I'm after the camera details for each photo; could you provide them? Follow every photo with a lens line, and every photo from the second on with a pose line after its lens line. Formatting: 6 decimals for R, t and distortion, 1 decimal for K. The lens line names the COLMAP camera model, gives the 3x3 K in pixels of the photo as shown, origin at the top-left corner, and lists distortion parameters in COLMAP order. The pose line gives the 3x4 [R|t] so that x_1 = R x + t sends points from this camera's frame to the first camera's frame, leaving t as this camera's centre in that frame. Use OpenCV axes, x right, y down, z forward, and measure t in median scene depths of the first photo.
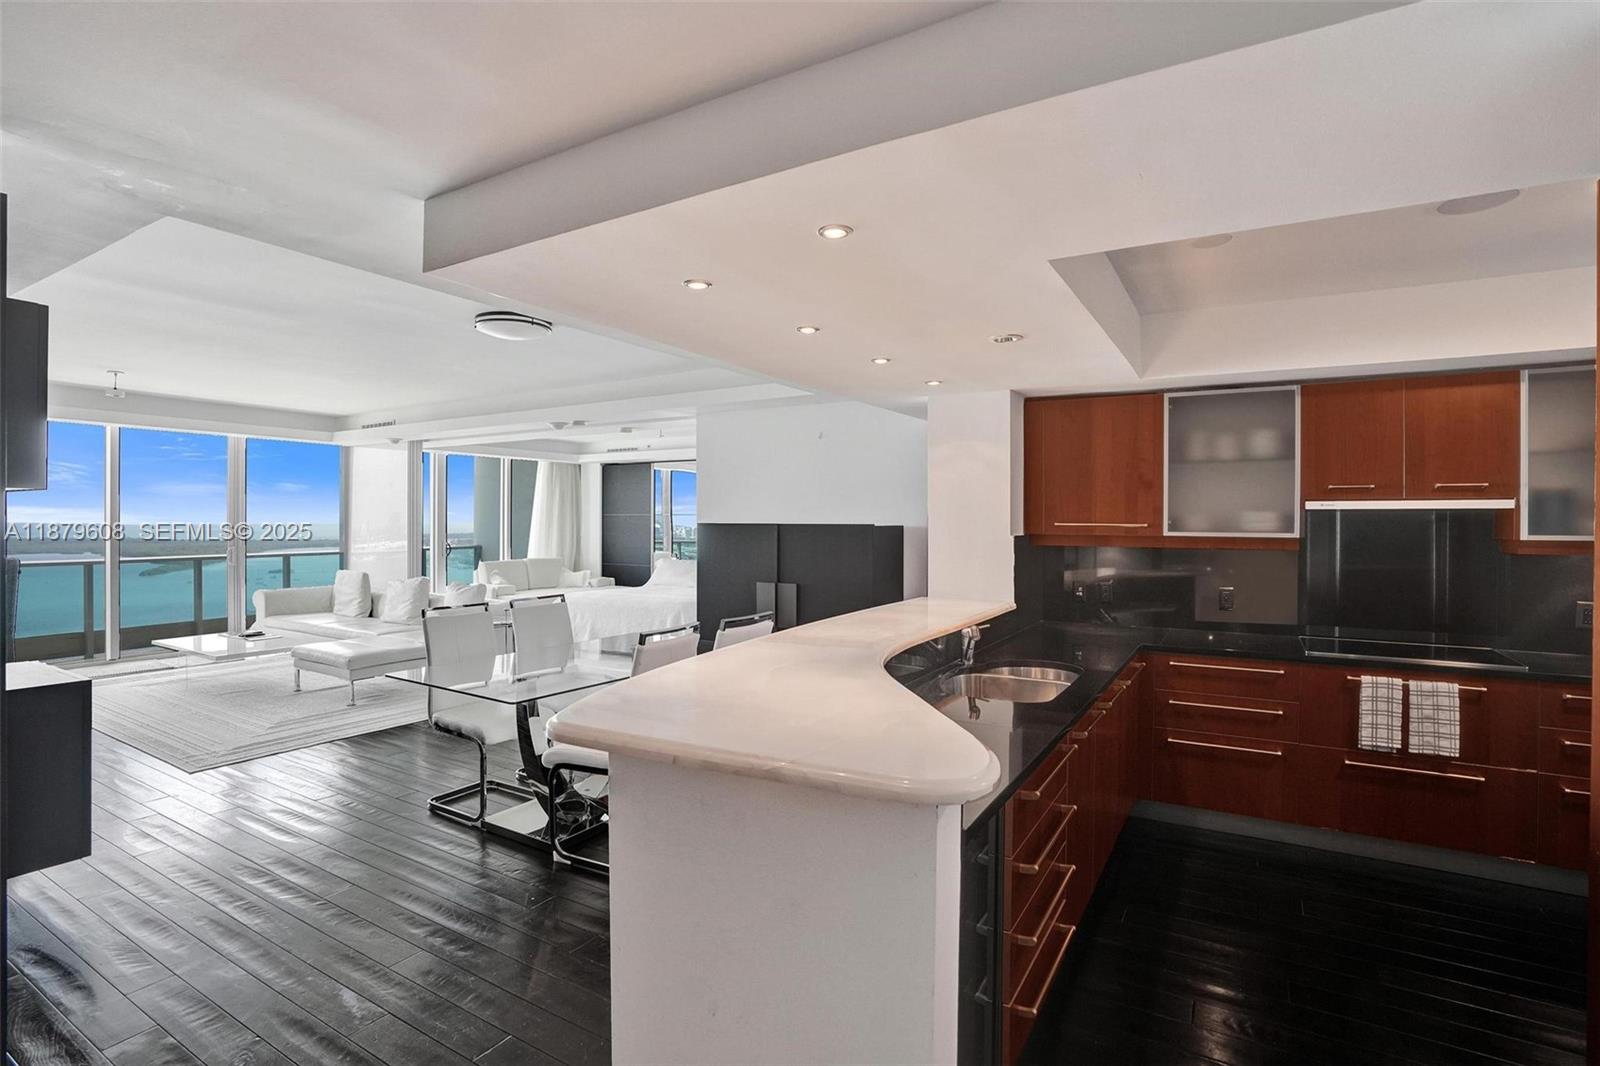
lens RADIAL K [[759.0, 0, 796.2], [0, 759.0, 525.6], [0, 0, 1]] dist [-0.001465, -0.000433]
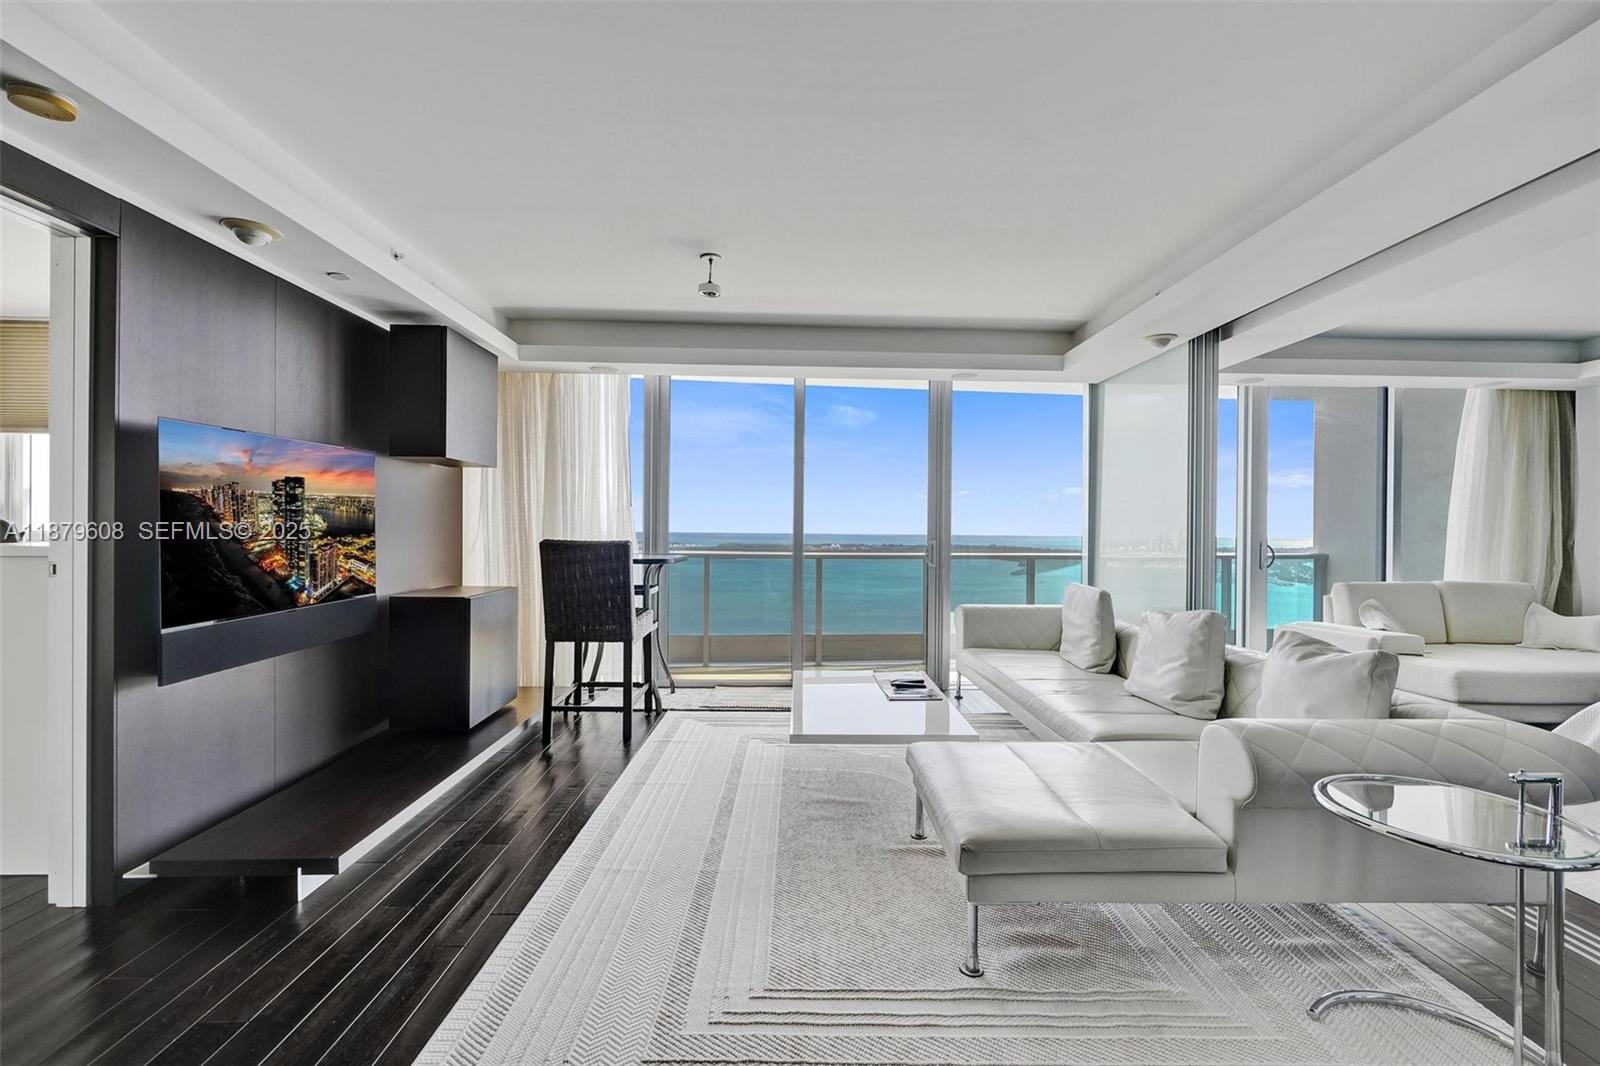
lens RADIAL K [[715.9, 0, 798.7], [0, 715.9, 540.1], [0, 0, 1]] dist [0.002260, 0.000494]
pose [[0.533043, 0.008445, -0.846046, -0.244822], [-0.008021, 0.999956, 0.004927, 0.024113], [0.846050, 0.004160, 0.533087, 0.526801]]
